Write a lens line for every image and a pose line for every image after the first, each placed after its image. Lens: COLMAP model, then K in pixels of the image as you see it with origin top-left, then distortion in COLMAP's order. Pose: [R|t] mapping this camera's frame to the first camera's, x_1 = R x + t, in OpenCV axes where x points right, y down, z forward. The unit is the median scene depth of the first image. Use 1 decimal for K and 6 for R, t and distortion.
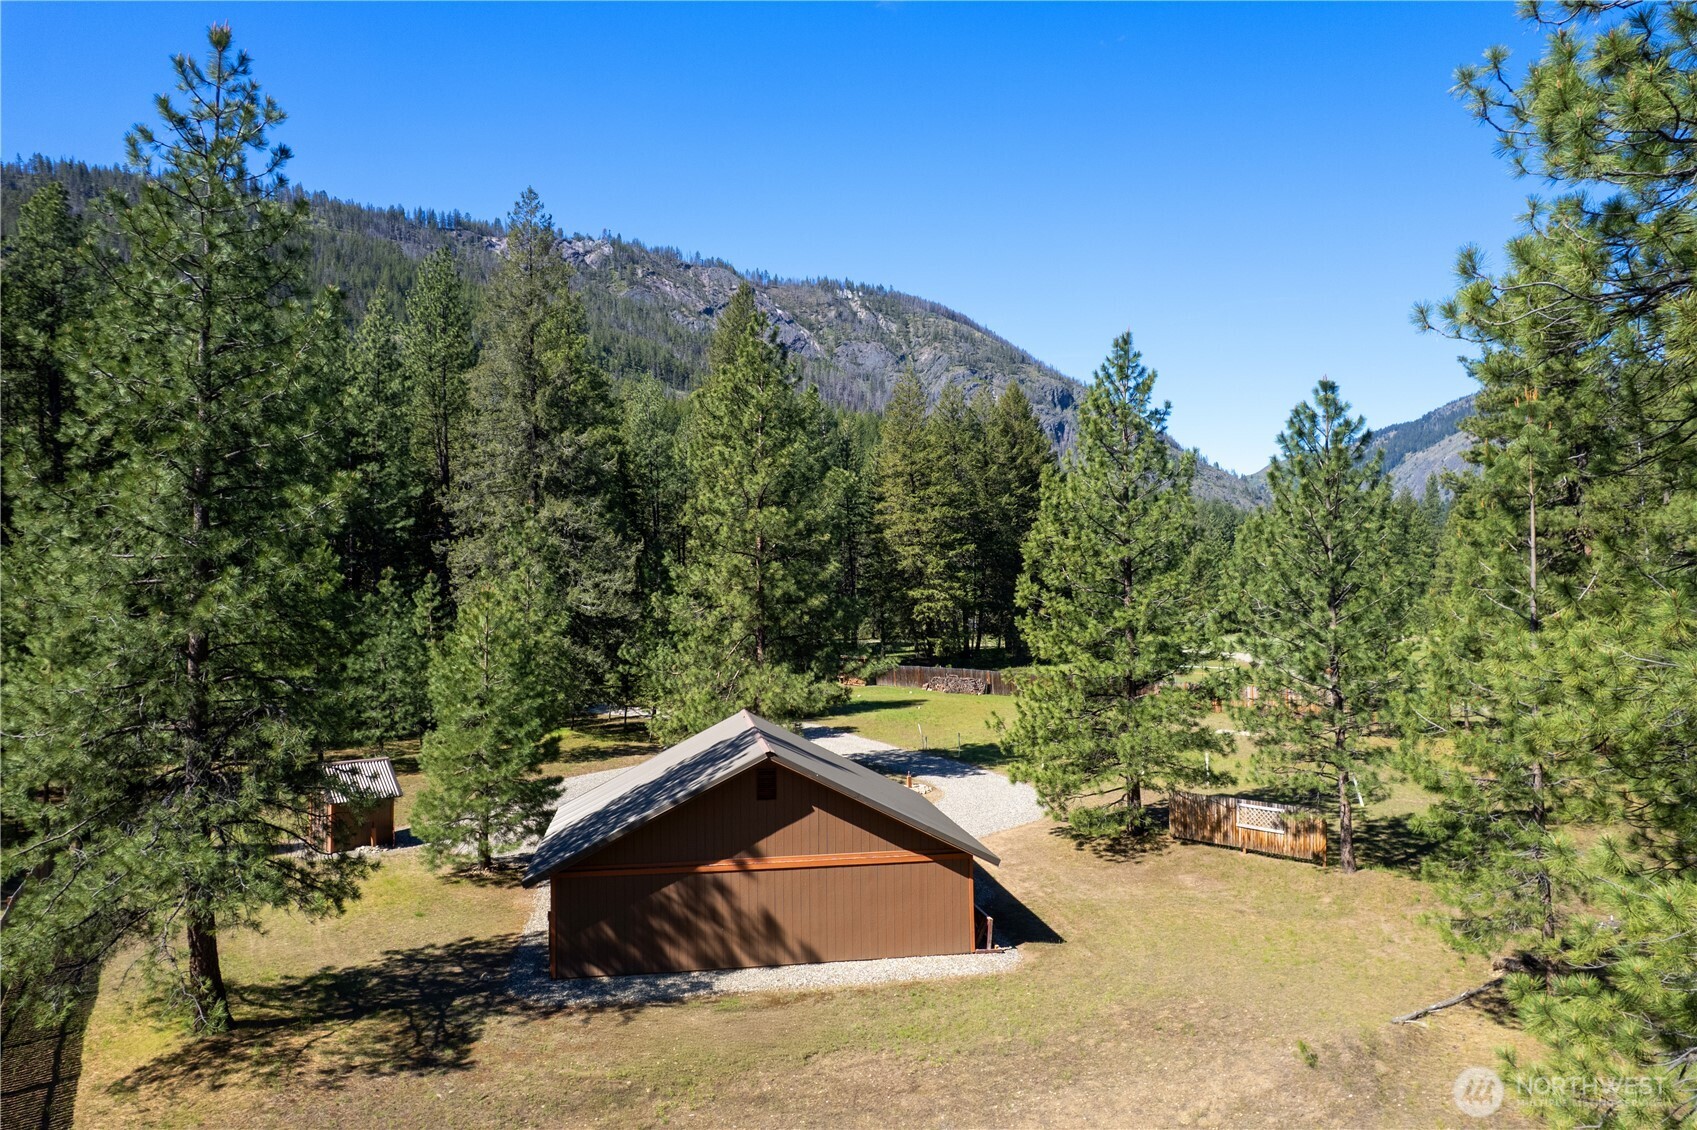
lens RADIAL K [[1086.4, 0, 845.3], [0, 1086.4, 556.0], [0, 0, 1]] dist [-0.078938, 0.074789]
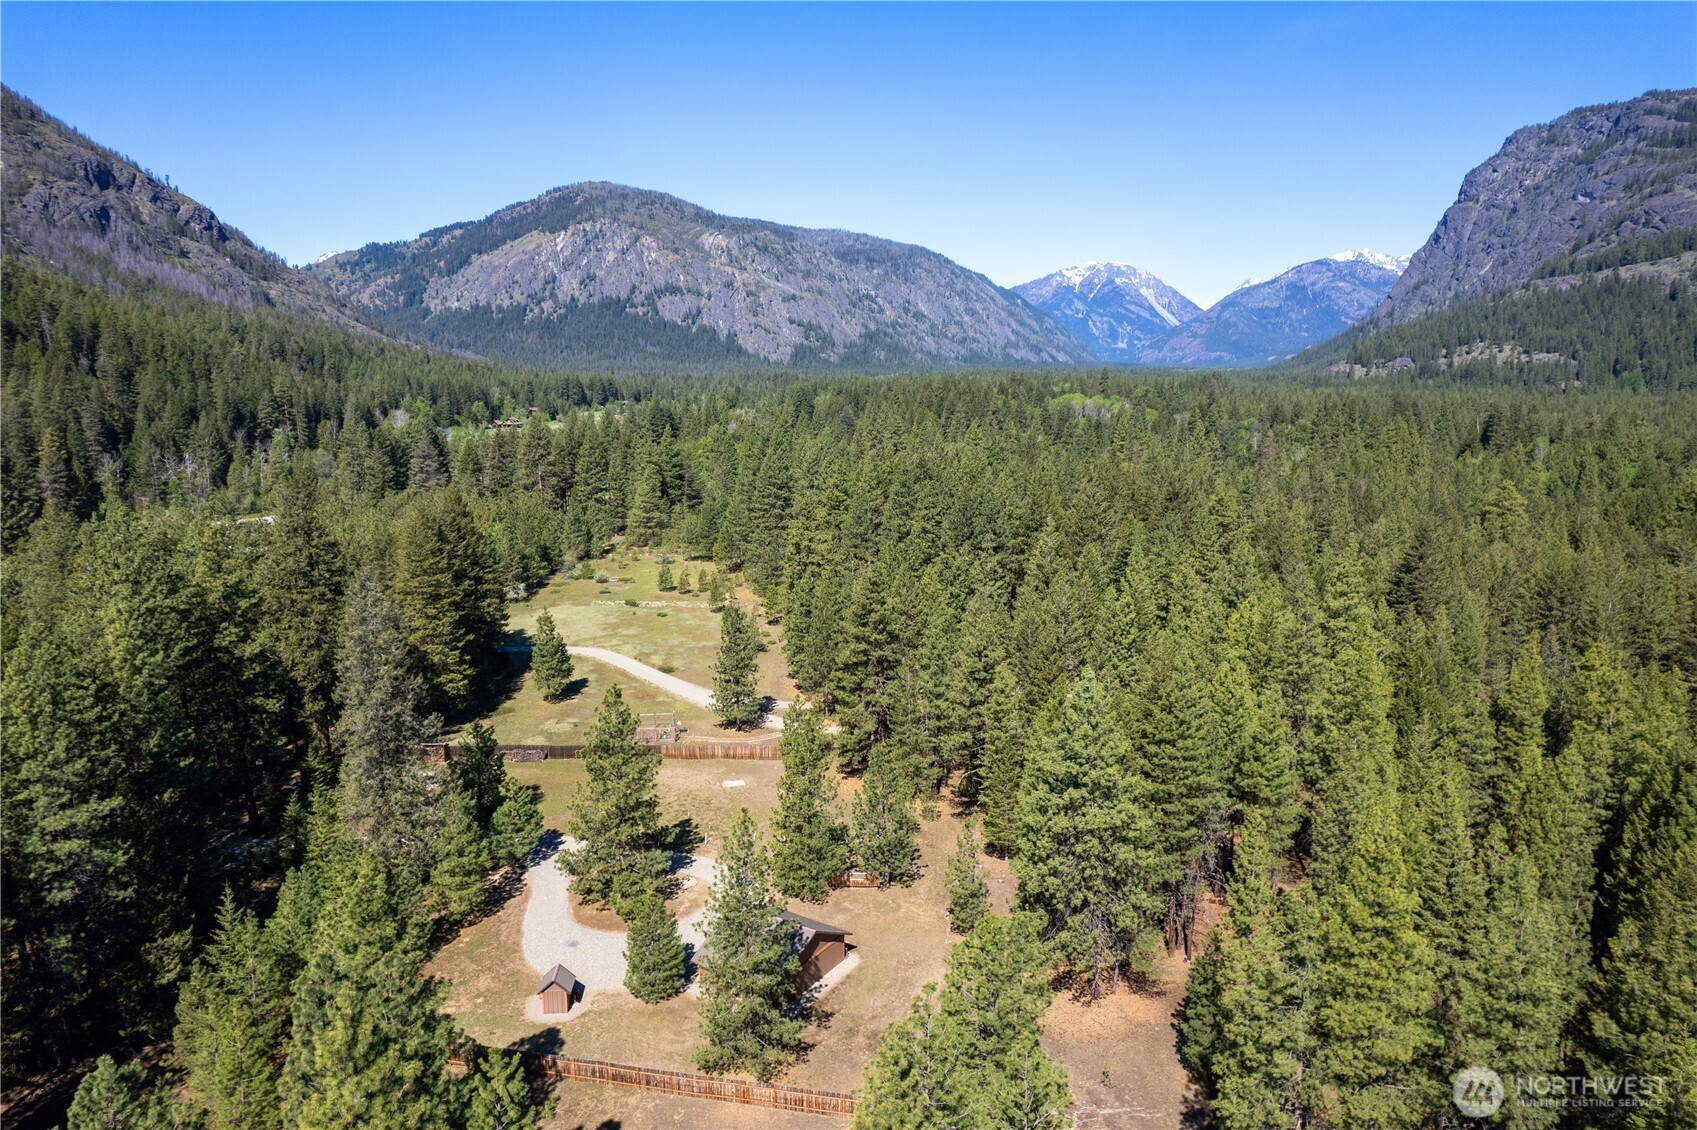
lens RADIAL K [[1085.5, 0, 844.7], [0, 1085.5, 550.4], [0, 0, 1]] dist [-0.071653, 0.069146]
pose [[0.683439, -0.114904, 0.720908, -1.643662], [-0.025784, 0.983119, 0.181142, -1.152195], [-0.729552, -0.142388, 0.668939, -0.849215]]
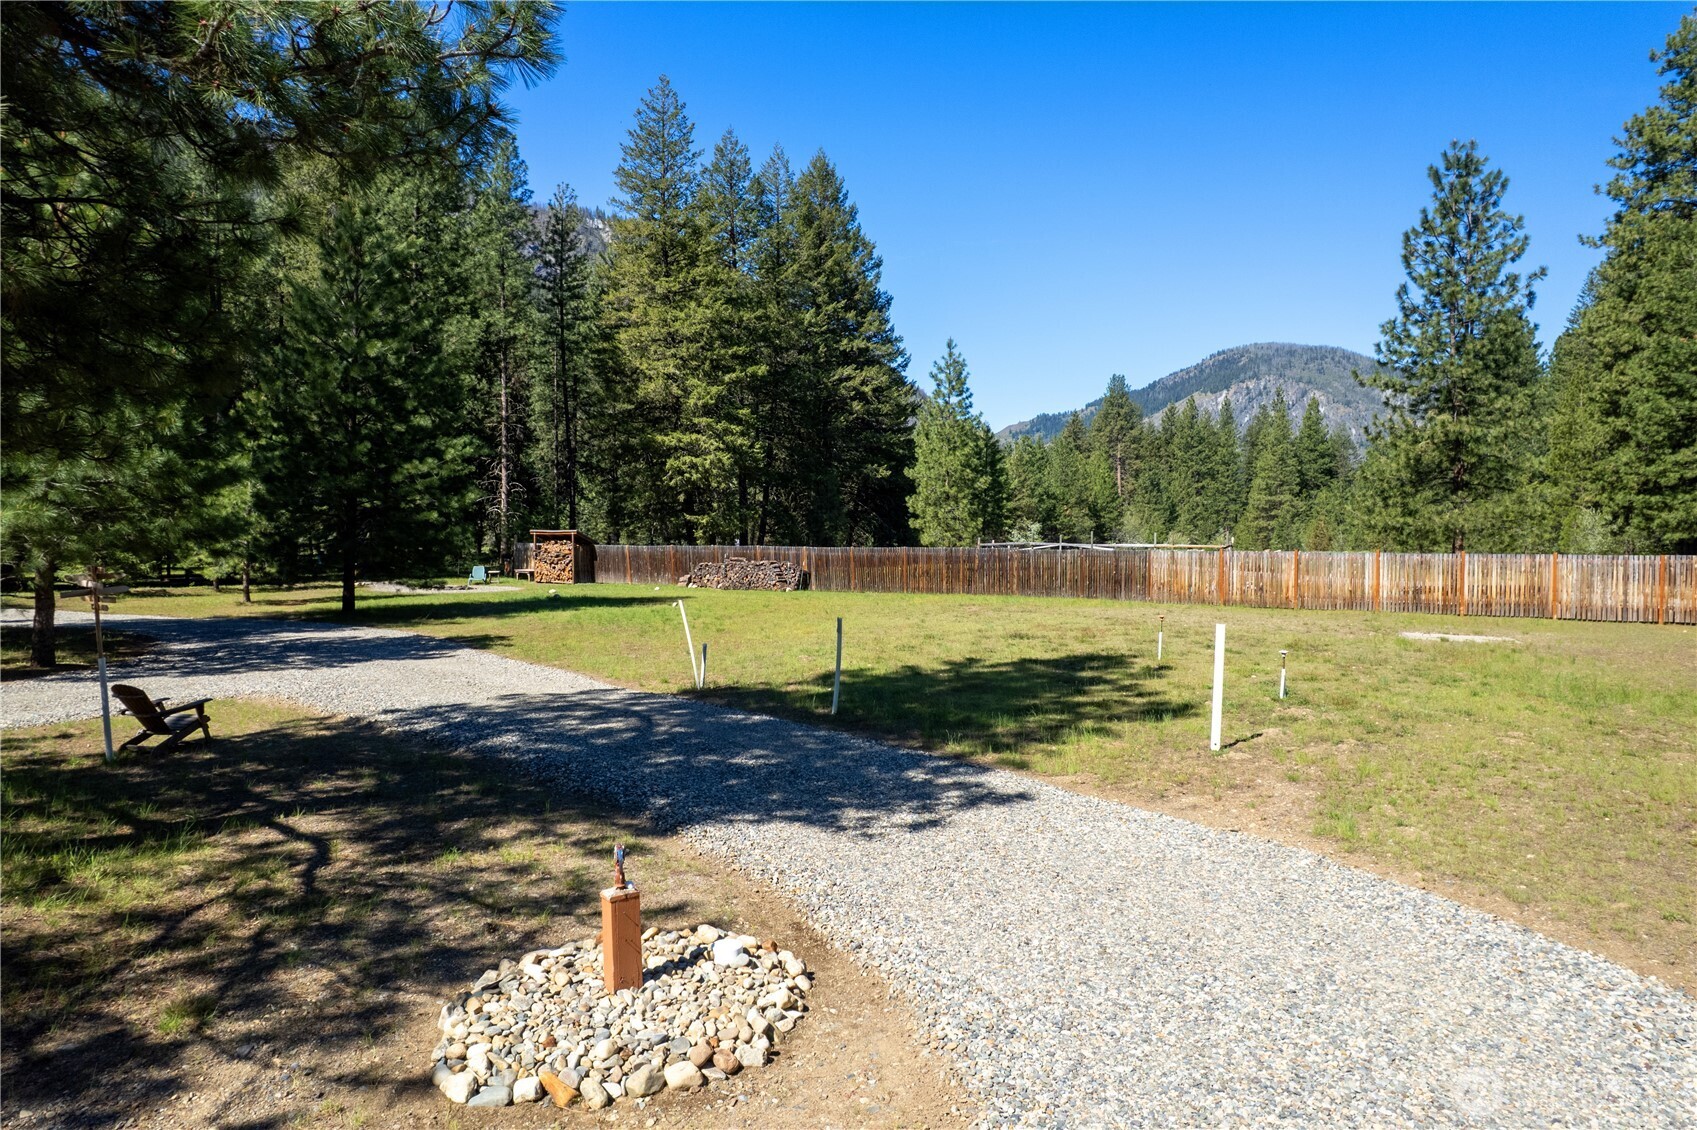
lens RADIAL K [[1079.2, 0, 850.6], [0, 1079.2, 557.4], [0, 0, 1]] dist [-0.006241, -0.107104]
pose [[0.972589, 0.010745, 0.232283, 0.072289], [-0.021276, 0.998854, 0.042877, 0.209193], [-0.231556, -0.046643, 0.971703, 1.142836]]
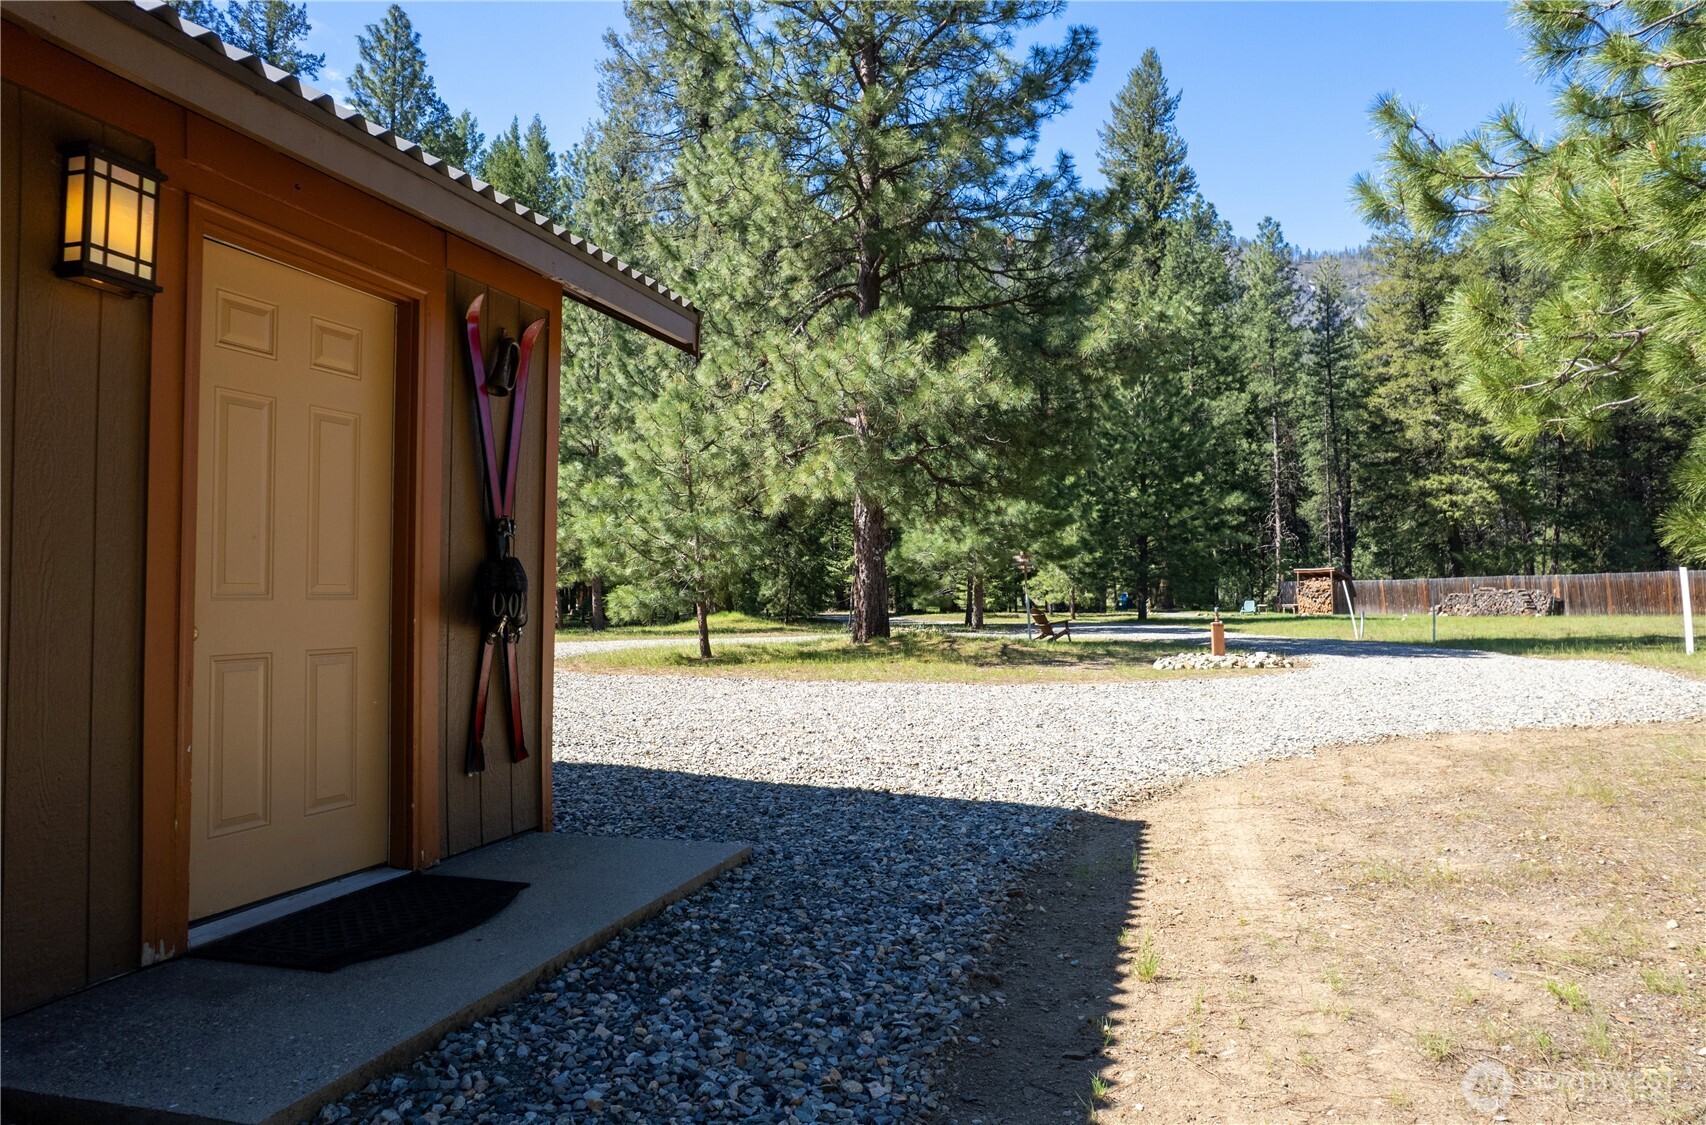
lens RADIAL K [[1102.6, 0, 853.0], [0, 1102.6, 562.5], [0, 0, 1]] dist [-0.043505, 0.000592]
pose [[0.892983, -0.009666, -0.449987, 0.144642], [0.007318, 0.999949, -0.006957, 0.241017], [0.450032, 0.002920, 0.893008, 0.828456]]
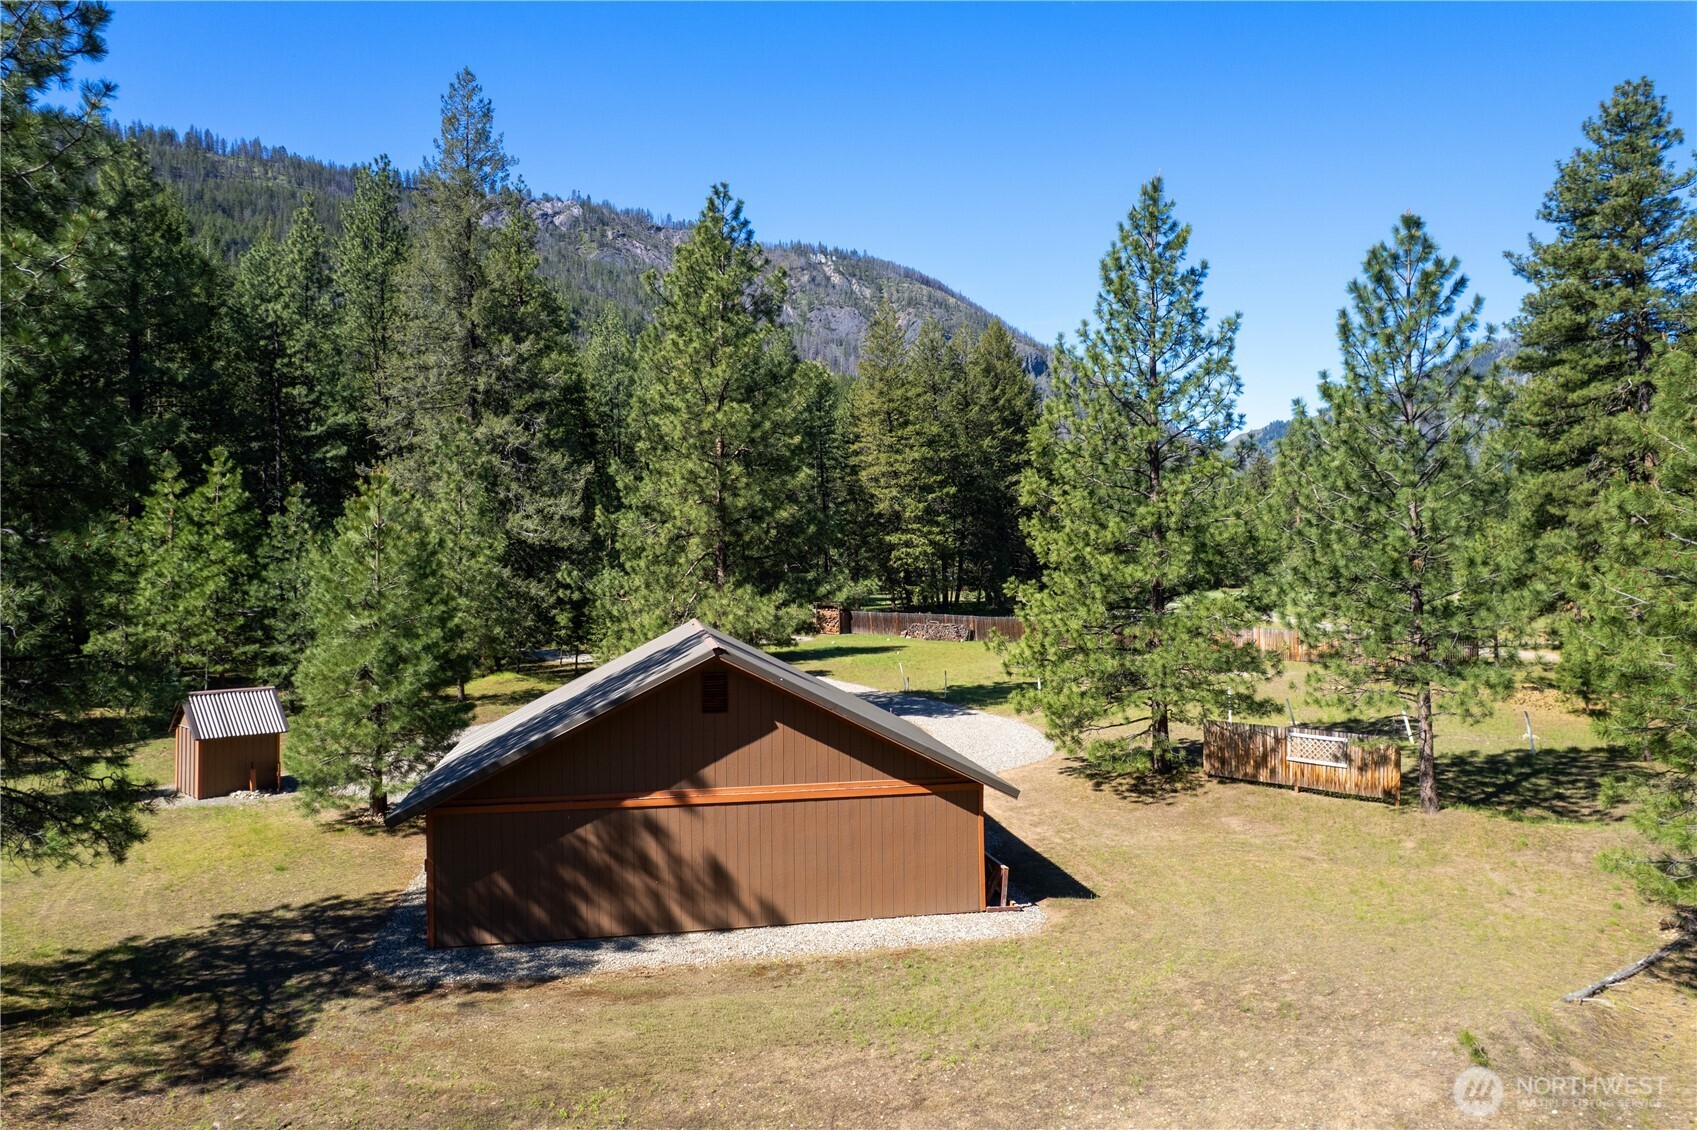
lens RADIAL K [[1086.4, 0, 845.3], [0, 1086.4, 556.0], [0, 0, 1]] dist [-0.078938, 0.074789]
pose [[0.999690, 0.000740, 0.024898, -0.000133], [-0.001464, 0.999576, 0.029095, 0.064725], [-0.024866, -0.029122, 0.999267, 0.167409]]
